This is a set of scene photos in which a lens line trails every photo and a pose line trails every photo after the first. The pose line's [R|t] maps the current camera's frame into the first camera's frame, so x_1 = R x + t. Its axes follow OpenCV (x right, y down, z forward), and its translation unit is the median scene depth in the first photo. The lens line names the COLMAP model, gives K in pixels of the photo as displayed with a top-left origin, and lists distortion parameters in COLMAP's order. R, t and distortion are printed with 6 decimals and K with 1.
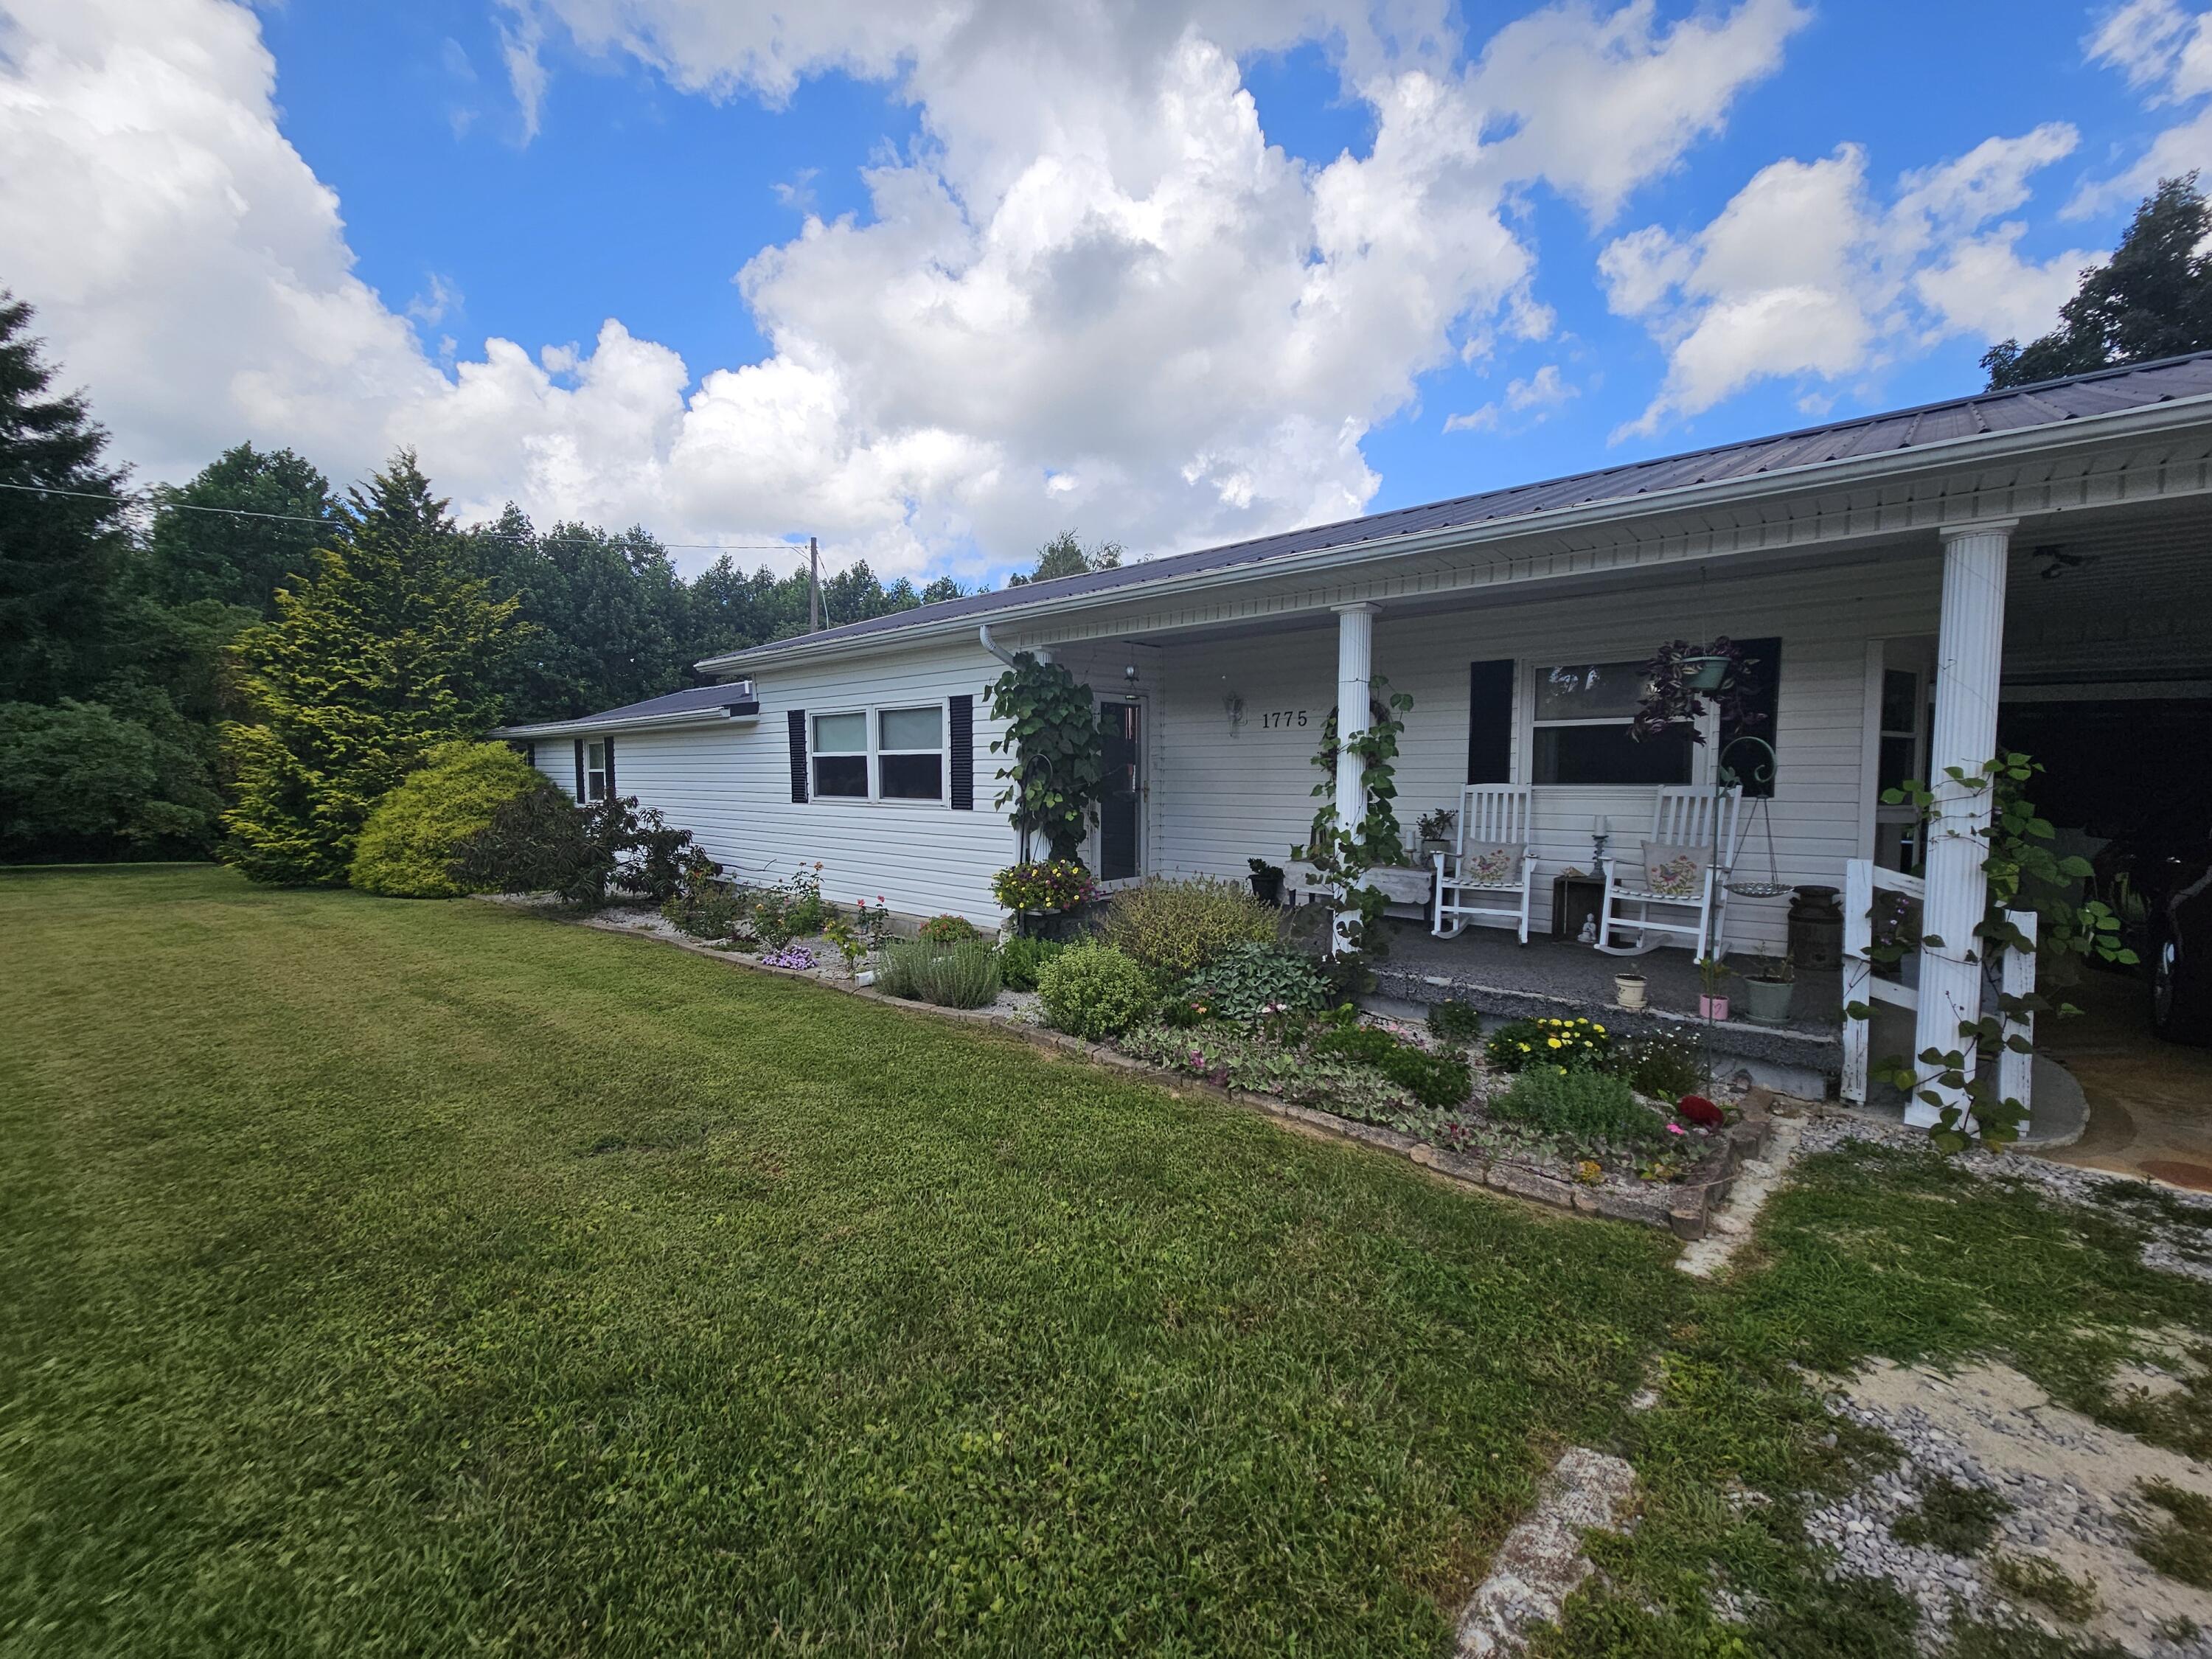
lens RADIAL K [[914.5, 0, 1105.5], [0, 914.5, 833.1], [0, 0, 1]] dist [-0.001882, 0.000306]
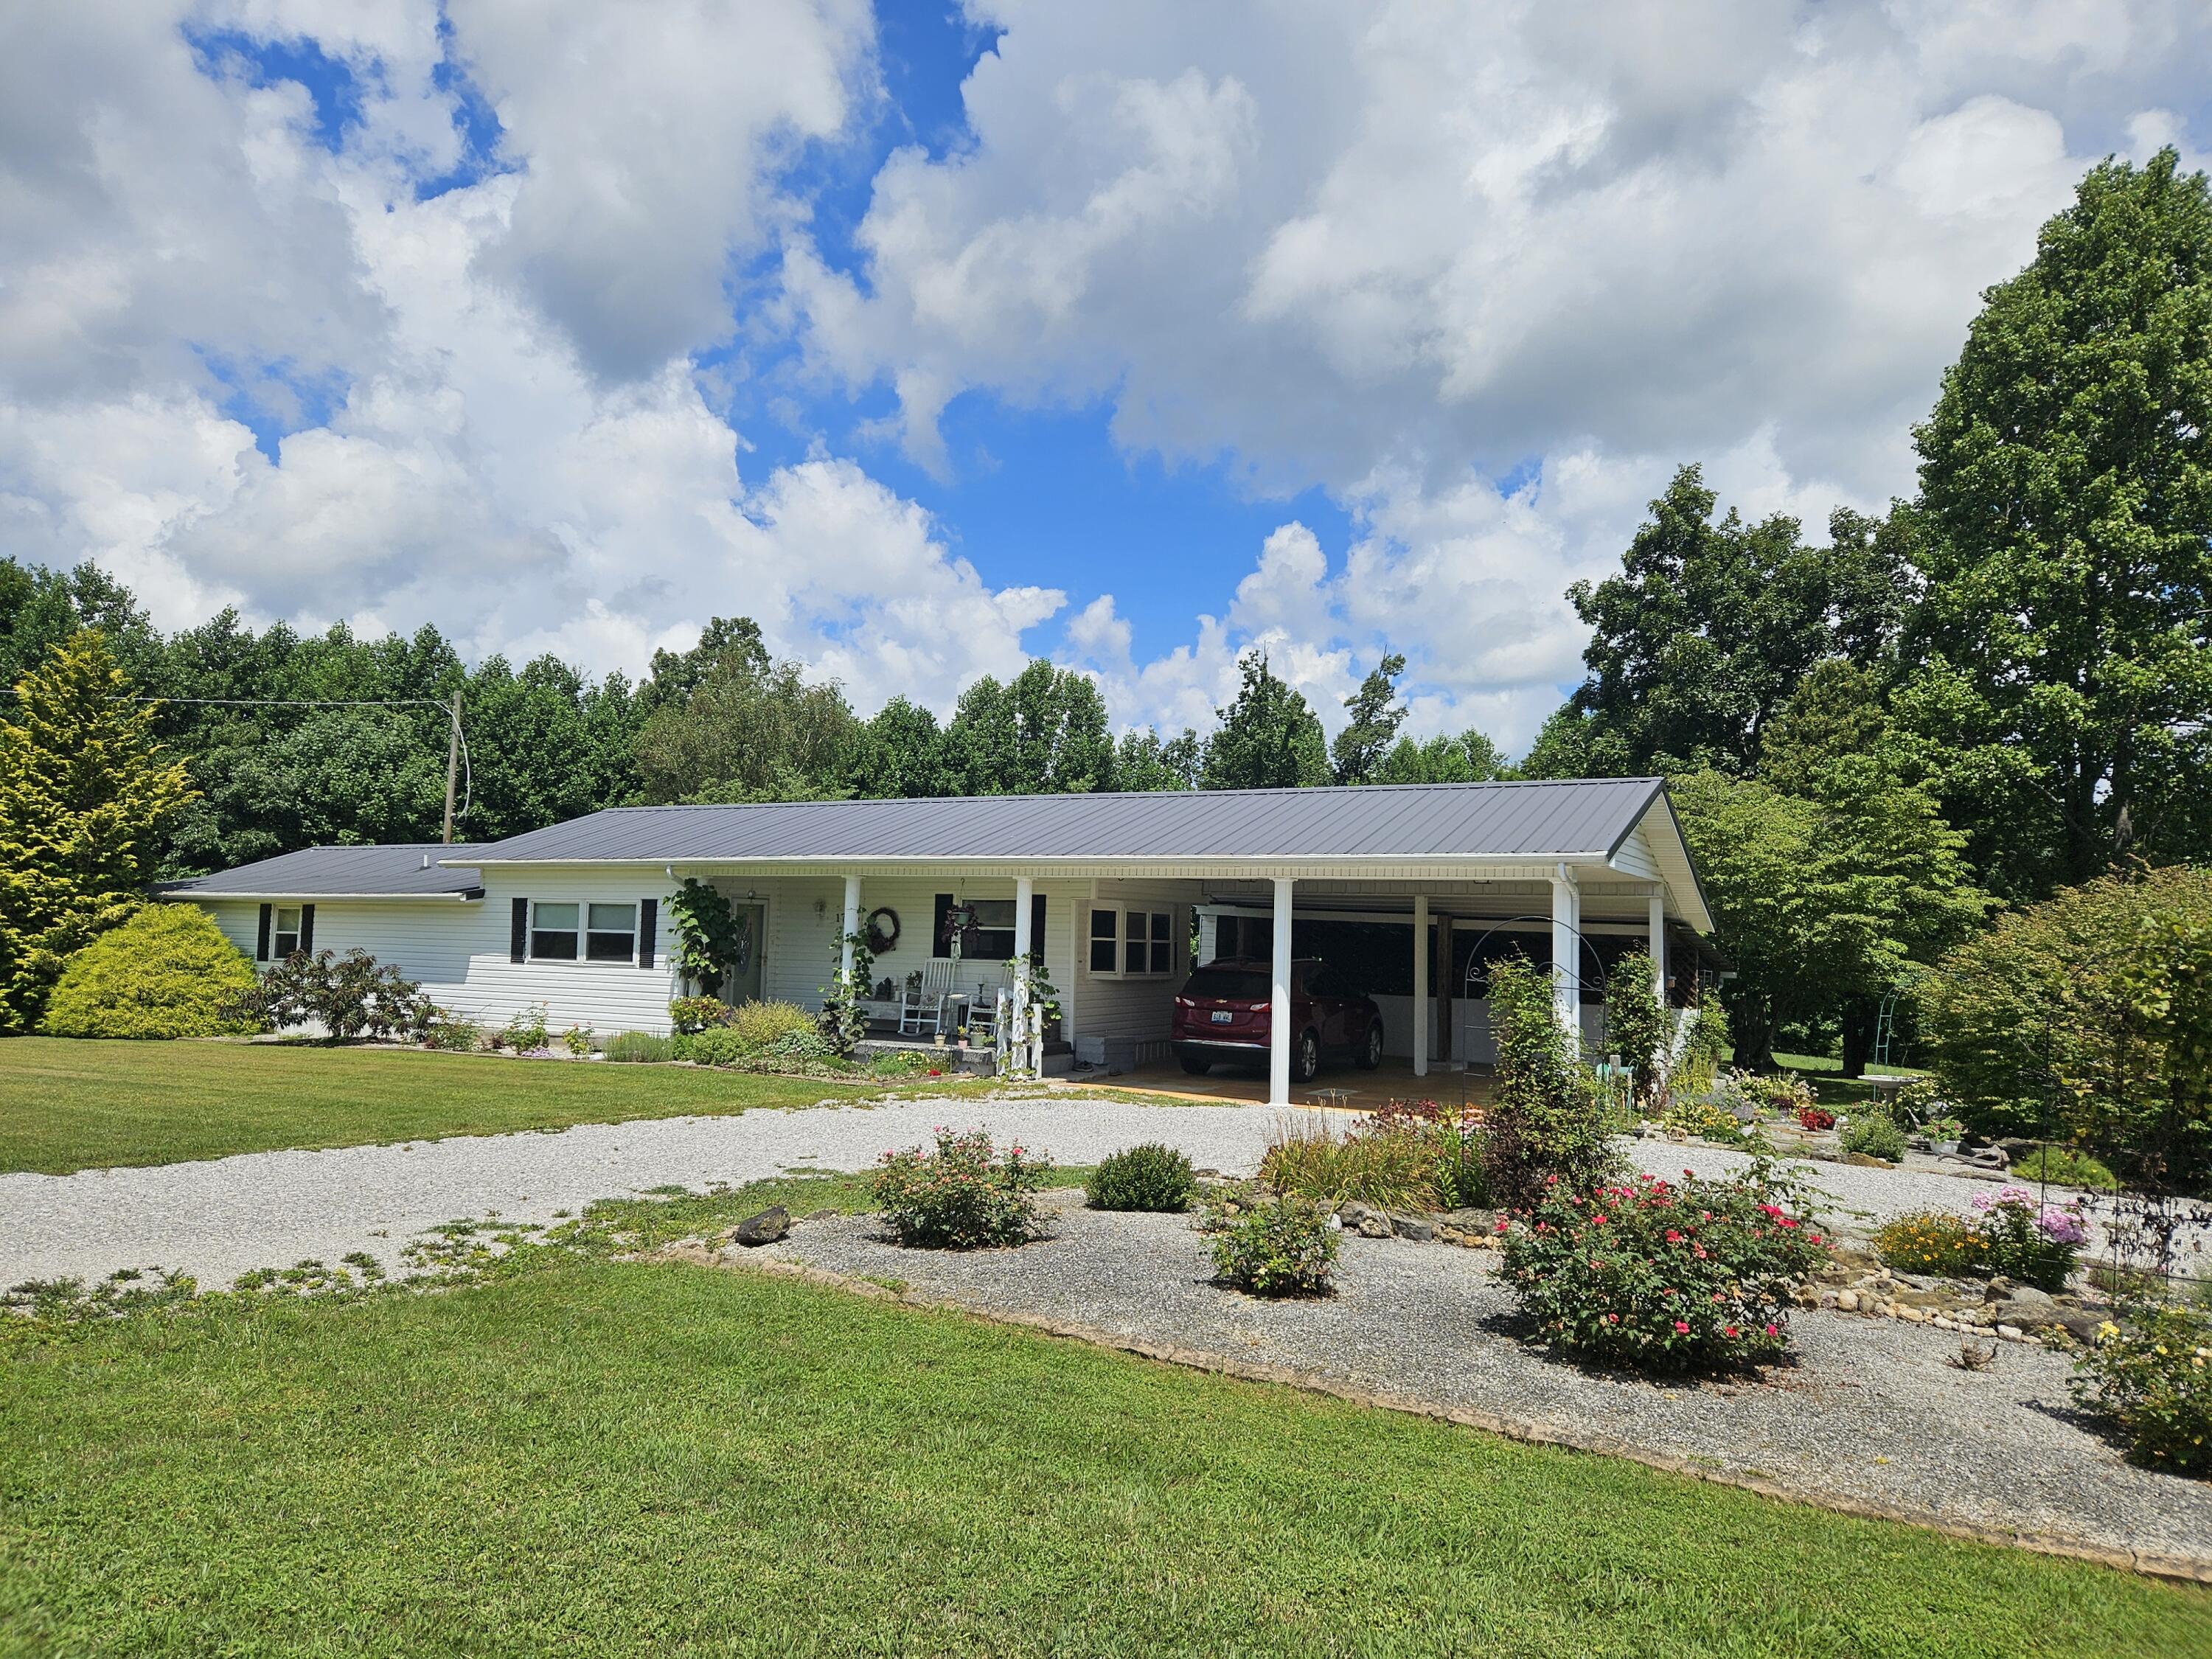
lens RADIAL K [[1488.3, 0, 1113.3], [0, 1488.3, 828.2], [0, 0, 1]] dist [0.066912, -0.056984]
pose [[0.976954, 0.036082, 0.210380, 0.073977], [-0.008146, 0.991194, -0.132168, 0.062644], [-0.213296, 0.127408, 0.968644, -1.525389]]
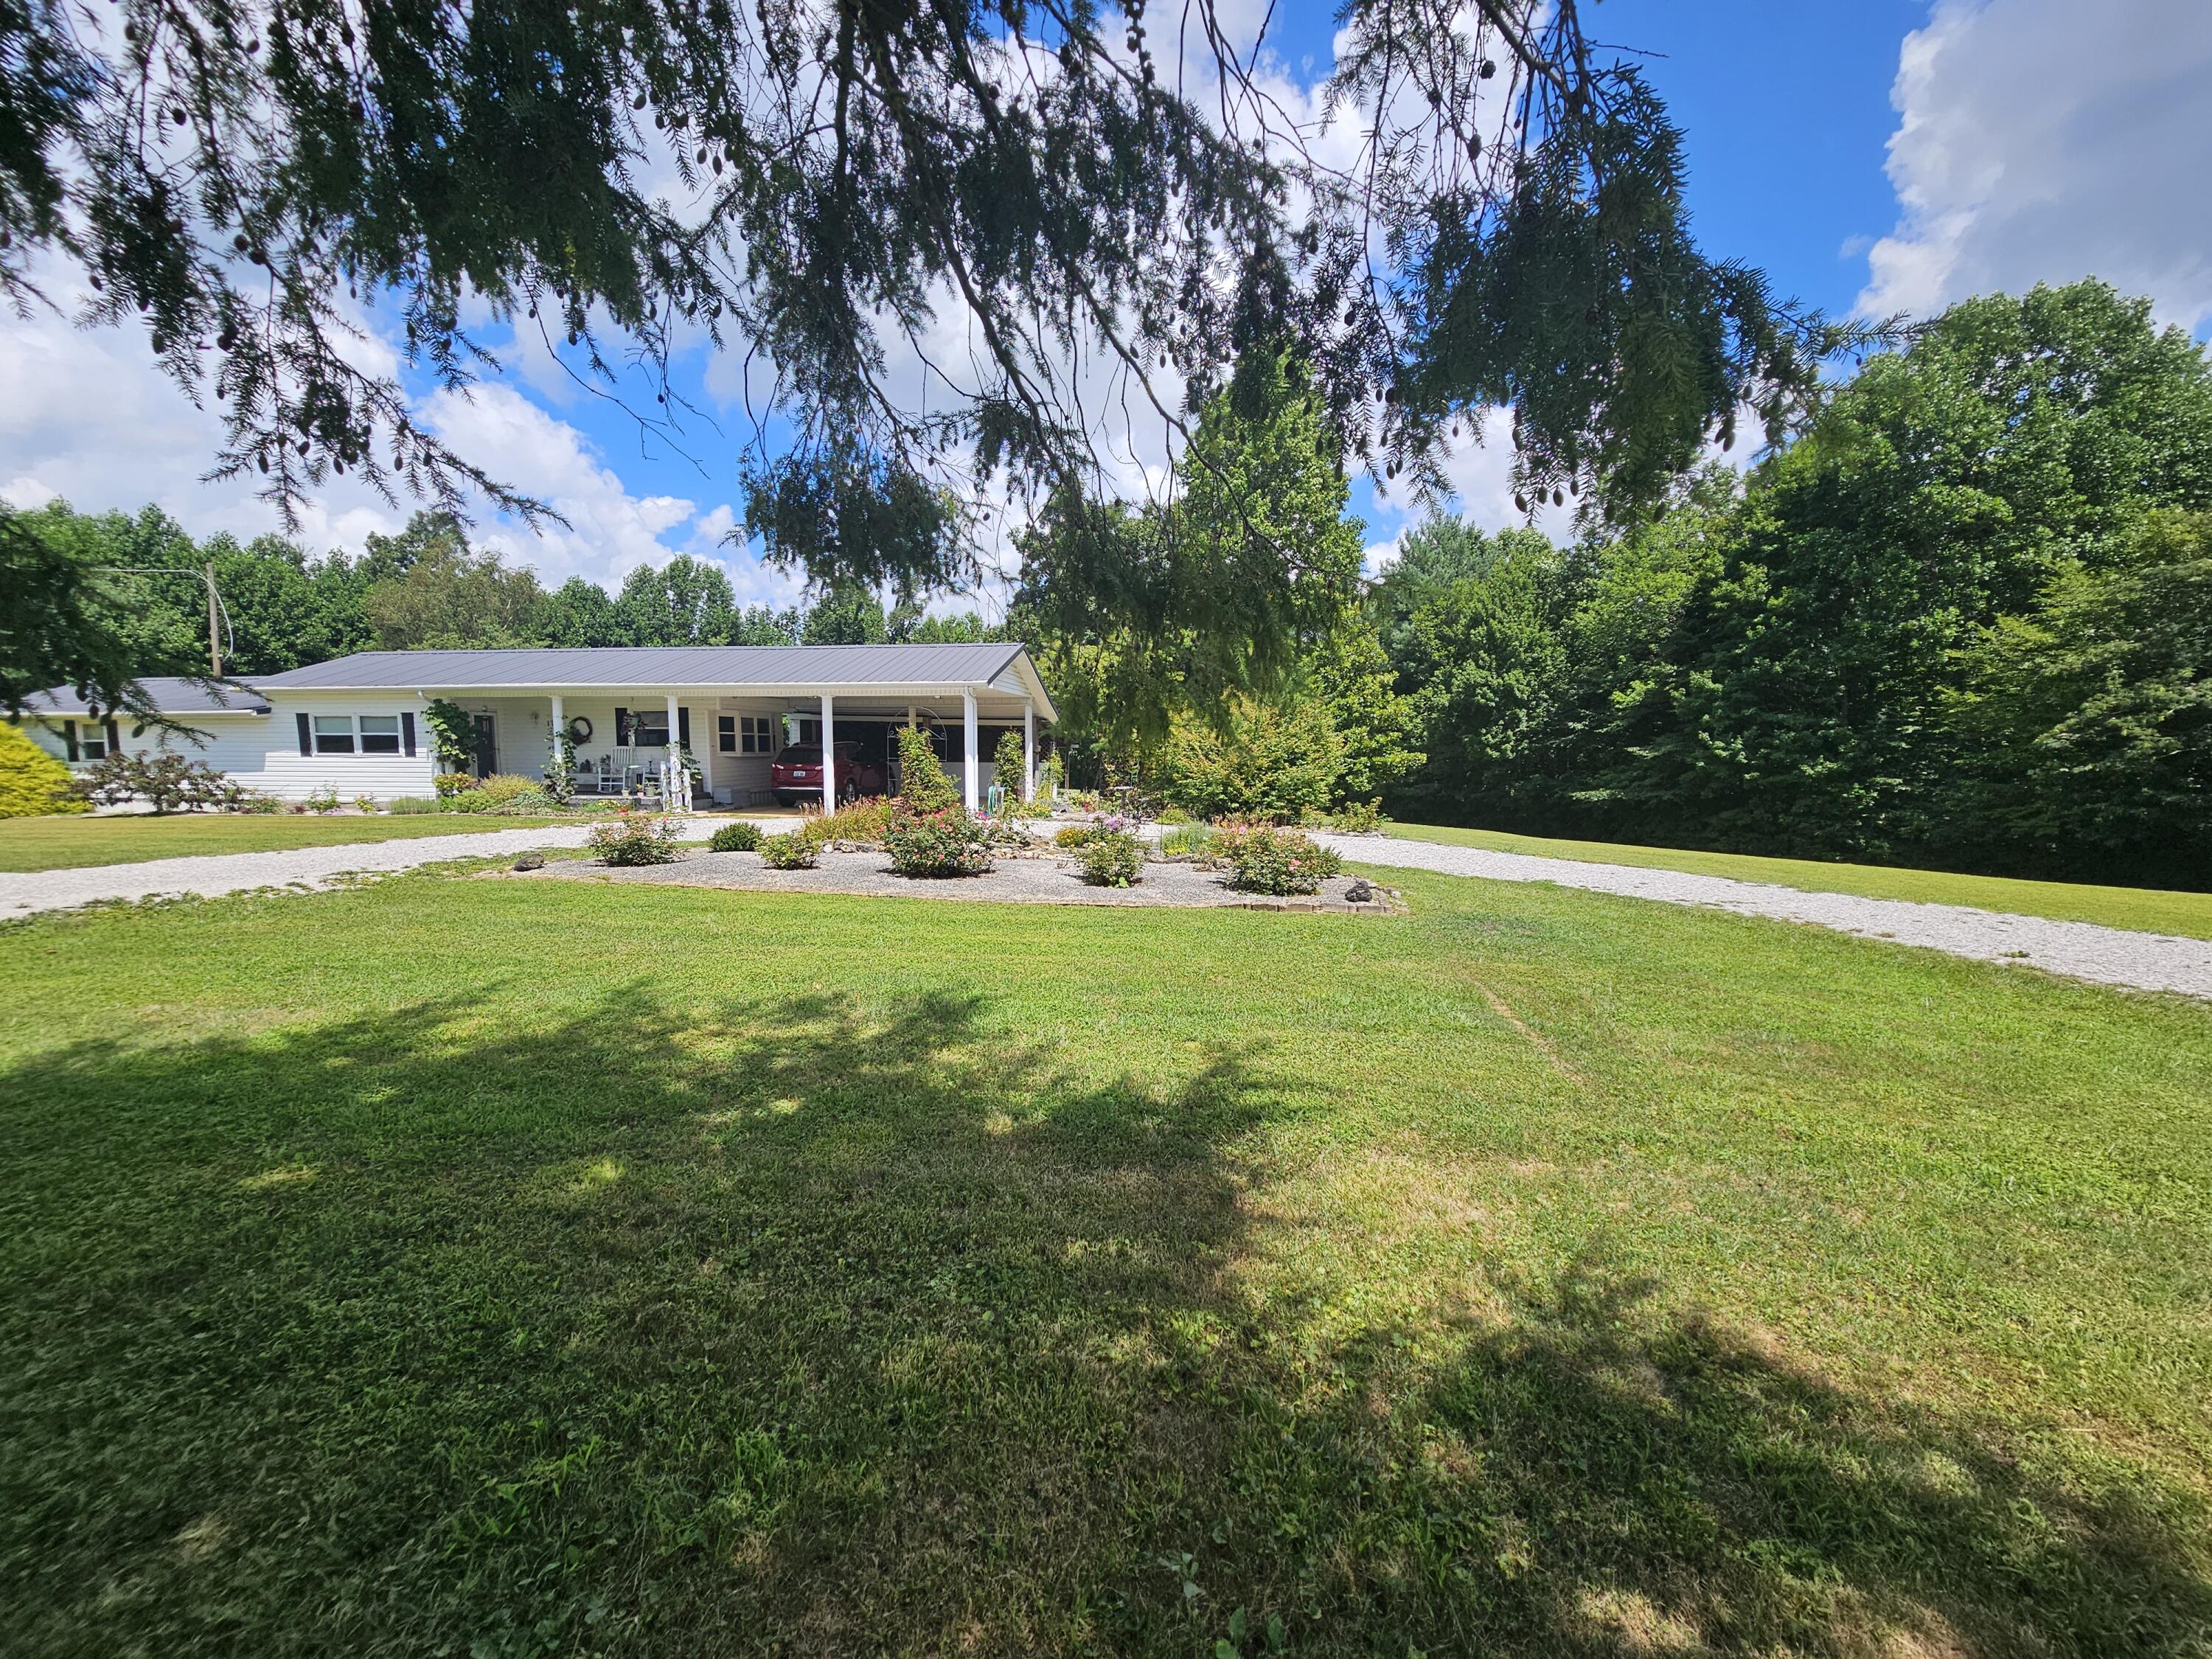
lens RADIAL K [[914.5, 0, 1120.5], [0, 914.5, 841.7], [0, 0, 1]] dist [-0.001882, 0.000306]
pose [[0.829657, -0.060742, 0.554960, 0.049463], [0.035379, 0.997786, 0.056320, 0.116242], [-0.557152, -0.027092, 0.829968, -1.885147]]
